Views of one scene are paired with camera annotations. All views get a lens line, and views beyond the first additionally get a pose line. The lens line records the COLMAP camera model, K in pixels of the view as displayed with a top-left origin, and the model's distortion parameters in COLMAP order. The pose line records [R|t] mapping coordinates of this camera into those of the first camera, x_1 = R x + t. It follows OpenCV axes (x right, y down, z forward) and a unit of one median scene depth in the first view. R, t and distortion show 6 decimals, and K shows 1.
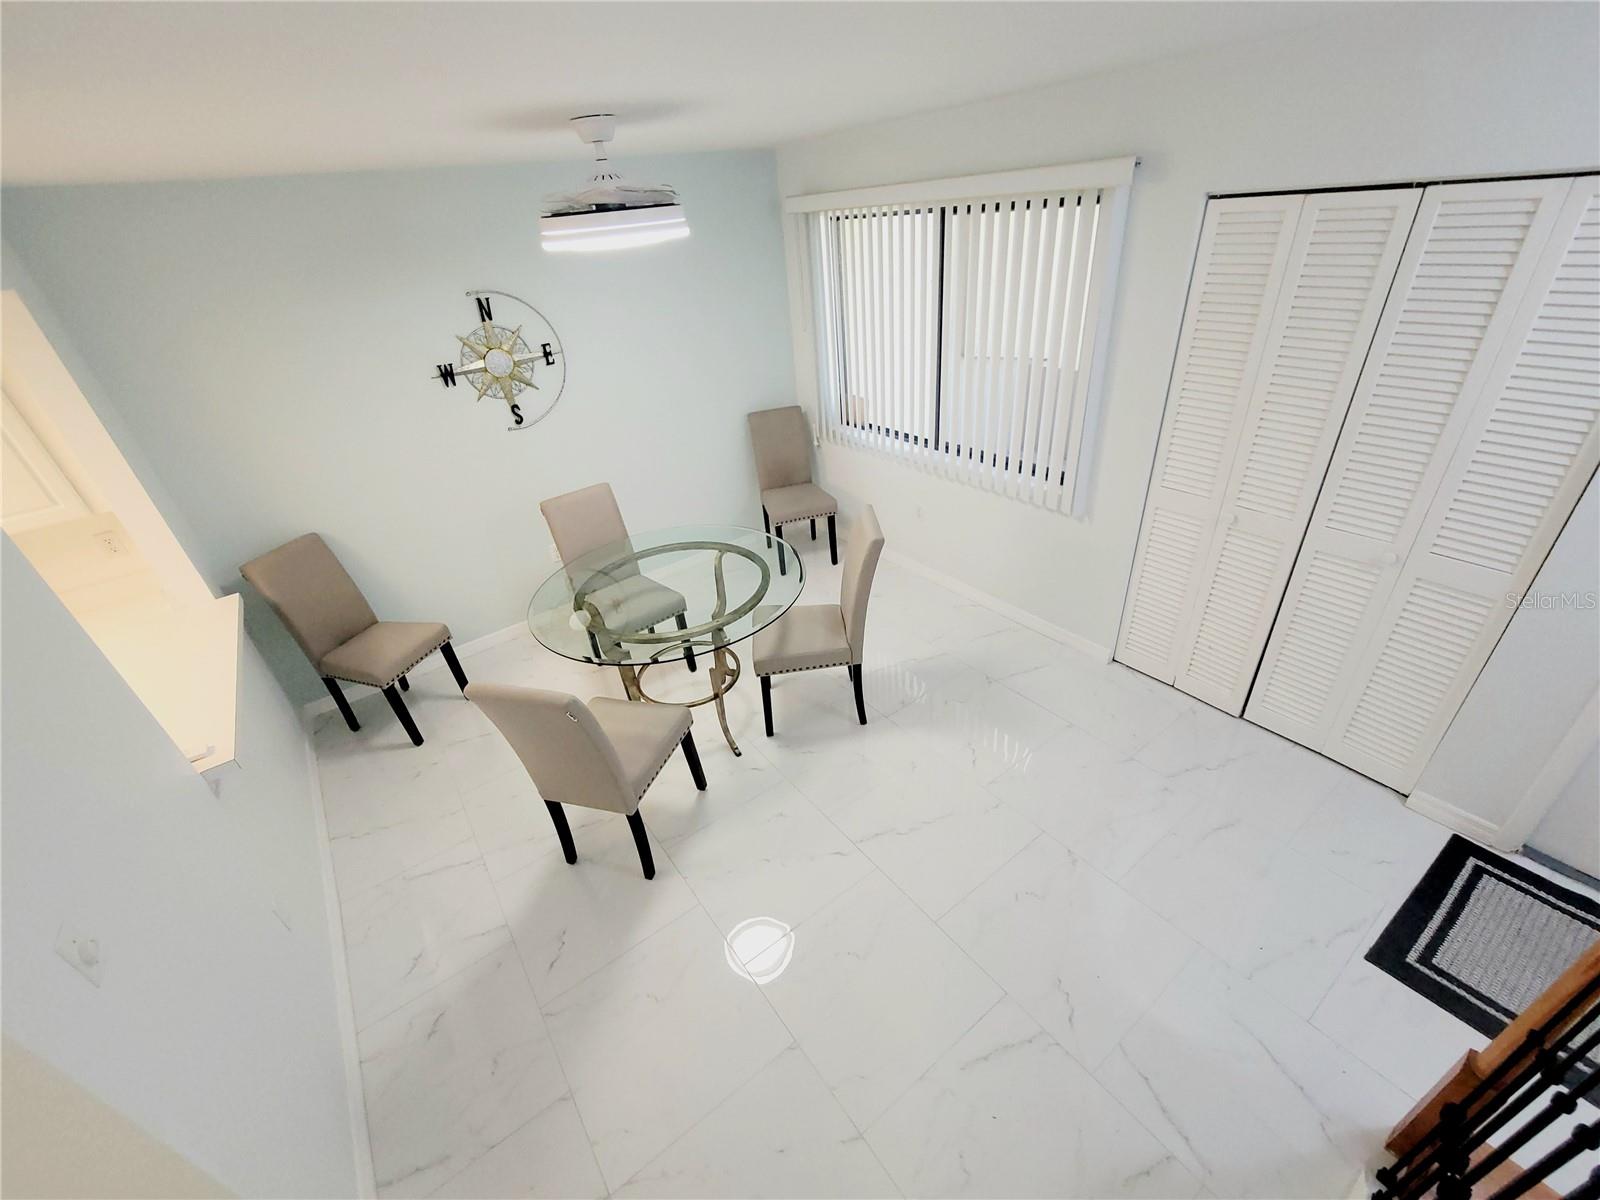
lens RADIAL K [[654.1, 0, 798.8], [0, 654.1, 603.5], [0, 0, 1]] dist [-0.001311, 0.000387]
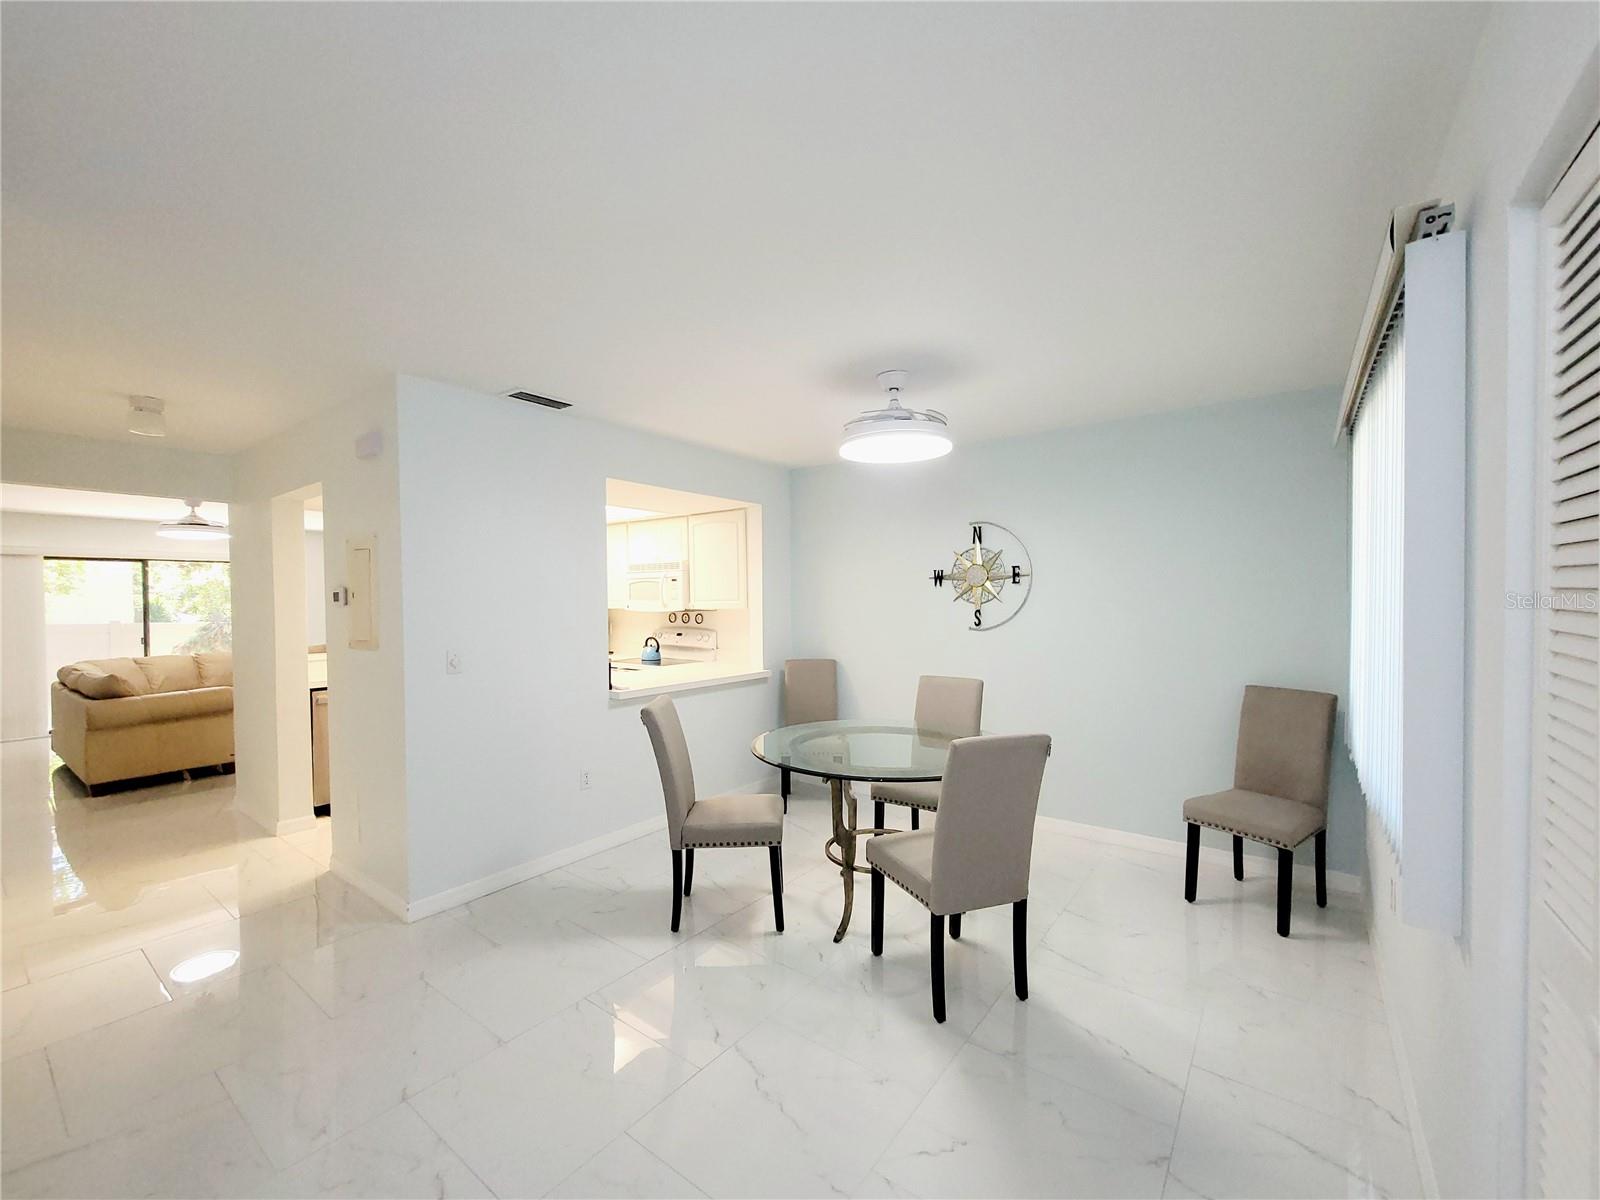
lens RADIAL K [[654.1, 0, 794.9], [0, 654.1, 605.4], [0, 0, 1]] dist [-0.001311, 0.000387]
pose [[0.291568, 0.099566, -0.951354, 0.589726], [-0.517378, 0.852947, -0.069297, -0.059654], [0.804555, 0.512414, 0.300205, 0.380533]]
